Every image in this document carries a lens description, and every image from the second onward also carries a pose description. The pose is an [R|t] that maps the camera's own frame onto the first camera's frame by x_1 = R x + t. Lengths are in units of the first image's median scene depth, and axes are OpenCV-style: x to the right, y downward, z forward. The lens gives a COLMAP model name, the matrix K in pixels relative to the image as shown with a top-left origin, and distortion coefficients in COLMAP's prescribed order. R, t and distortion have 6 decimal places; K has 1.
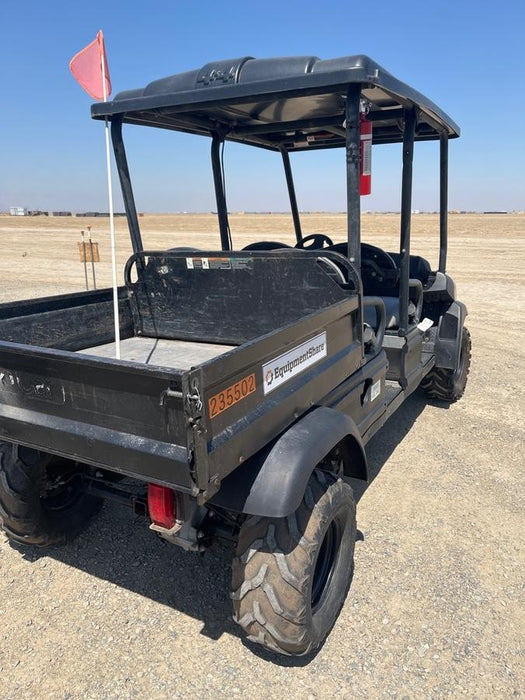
lens RADIAL K [[520.2, 0, 262.5], [0, 520.2, 350.0], [0, 0, 1]] dist [0.005305, 0.002899]
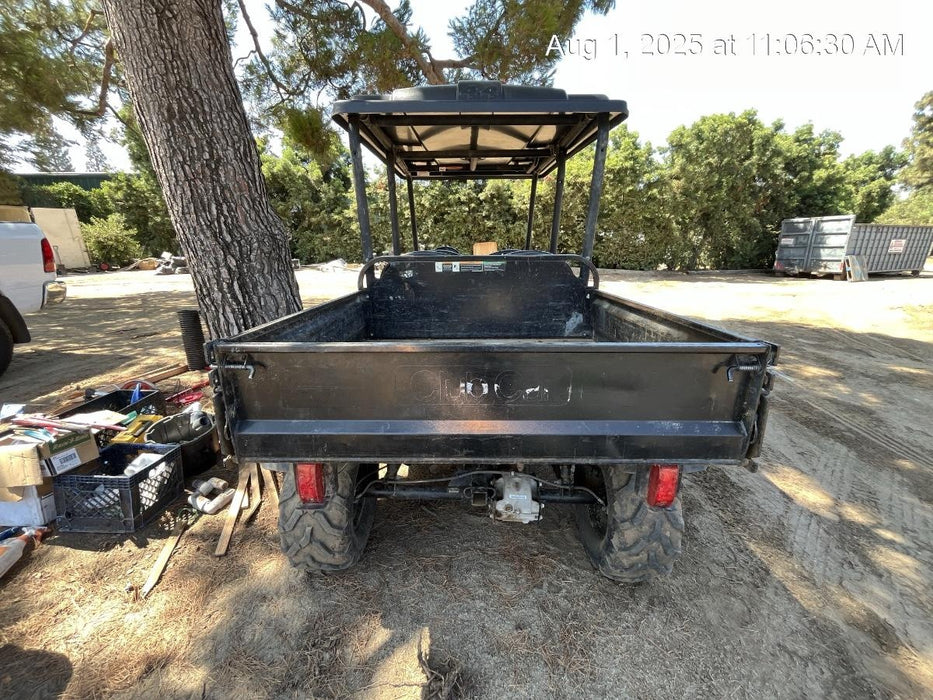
lens RADIAL K [[362.6, 0, 466.5], [0, 362.6, 350.0], [0, 0, 1]] dist [0.001029, 0.000107]
pose [[0.866569, -0.104760, 0.487937, -0.487994], [0.097783, 0.994410, 0.039839, -0.018660], [-0.489383, 0.013189, 0.871969, 0.317914]]
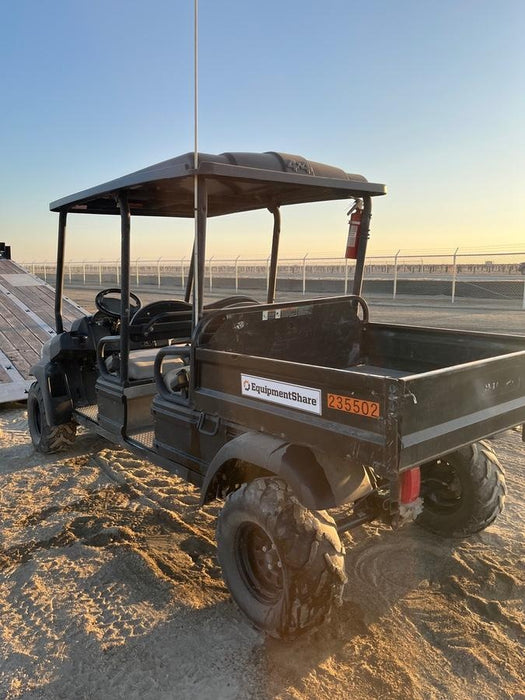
lens RADIAL K [[520.2, 0, 262.5], [0, 520.2, 350.0], [0, 0, 1]] dist [0.005305, 0.002899]
pose [[0.407936, -0.136664, 0.902724, -1.170799], [0.251860, 0.967214, 0.032613, -0.135886], [-0.877585, 0.214056, 0.428981, 0.558539]]
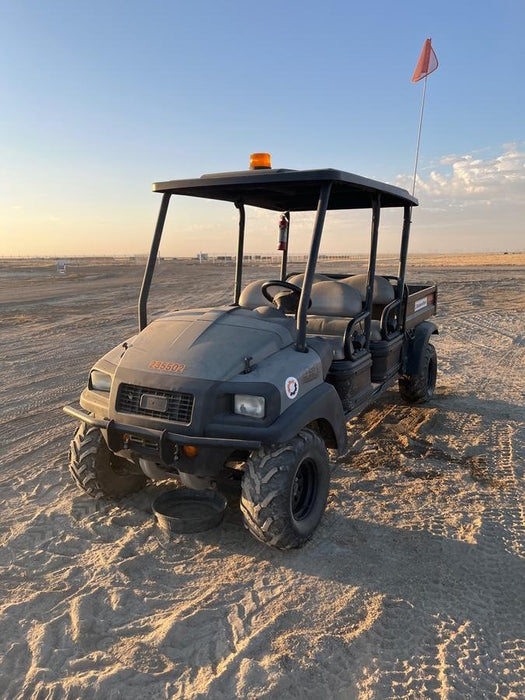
lens RADIAL K [[520.2, 0, 262.5], [0, 520.2, 350.0], [0, 0, 1]] dist [0.005305, 0.002899]
pose [[-0.997826, 0.014230, 0.064348, 0.096507], [0.041039, 0.898160, 0.437749, -0.813065], [-0.051565, 0.439439, -0.896791, 2.912045]]
